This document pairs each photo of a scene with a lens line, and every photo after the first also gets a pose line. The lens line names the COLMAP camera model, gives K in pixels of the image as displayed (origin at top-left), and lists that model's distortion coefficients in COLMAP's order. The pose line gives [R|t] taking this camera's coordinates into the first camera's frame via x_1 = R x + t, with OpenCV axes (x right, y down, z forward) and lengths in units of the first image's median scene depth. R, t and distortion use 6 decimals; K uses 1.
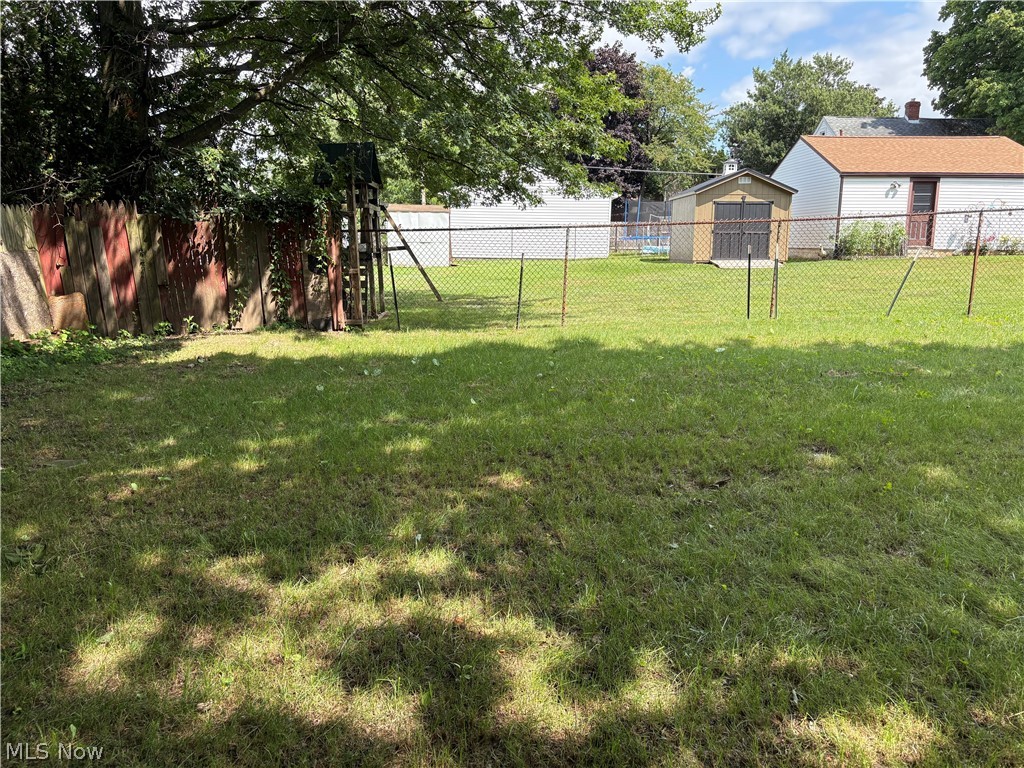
lens RADIAL K [[754.6, 0, 507.1], [0, 754.6, 403.2], [0, 0, 1]] dist [0.059817, -0.062957]
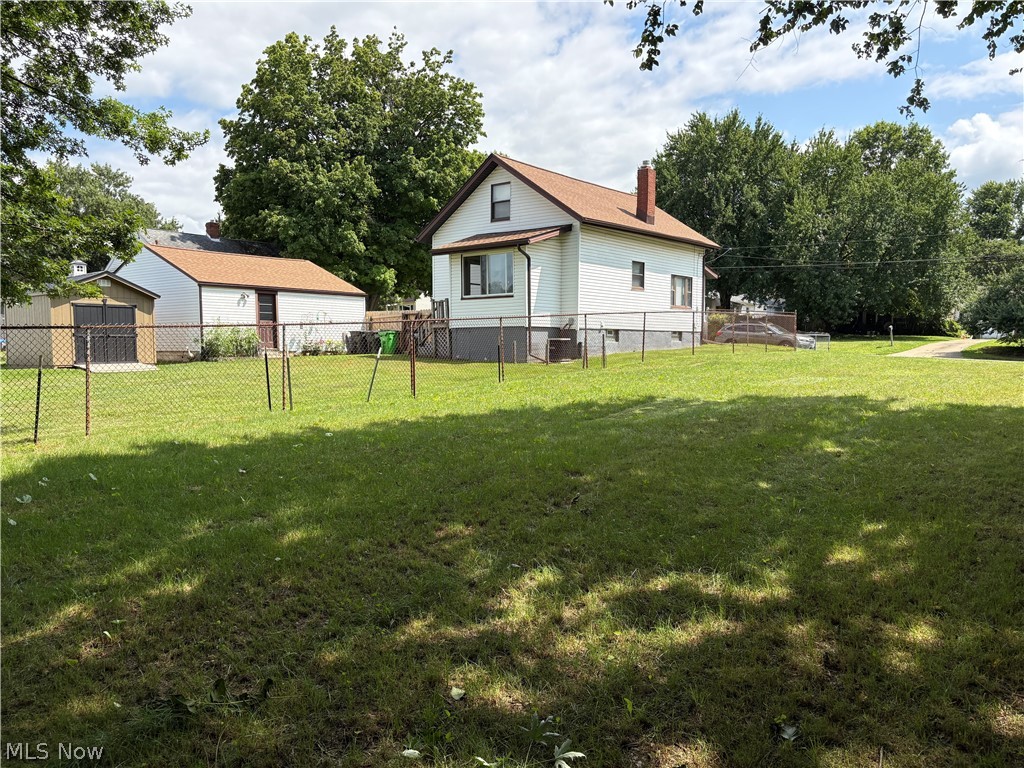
lens RADIAL K [[766.5, 0, 507.2], [0, 766.5, 402.8], [0, 0, 1]] dist [0.012803, 0.003482]
pose [[0.627159, -0.066357, 0.776060, -0.134679], [0.170881, 0.983812, -0.053974, -0.002732], [-0.759915, 0.166464, 0.628346, 0.021191]]
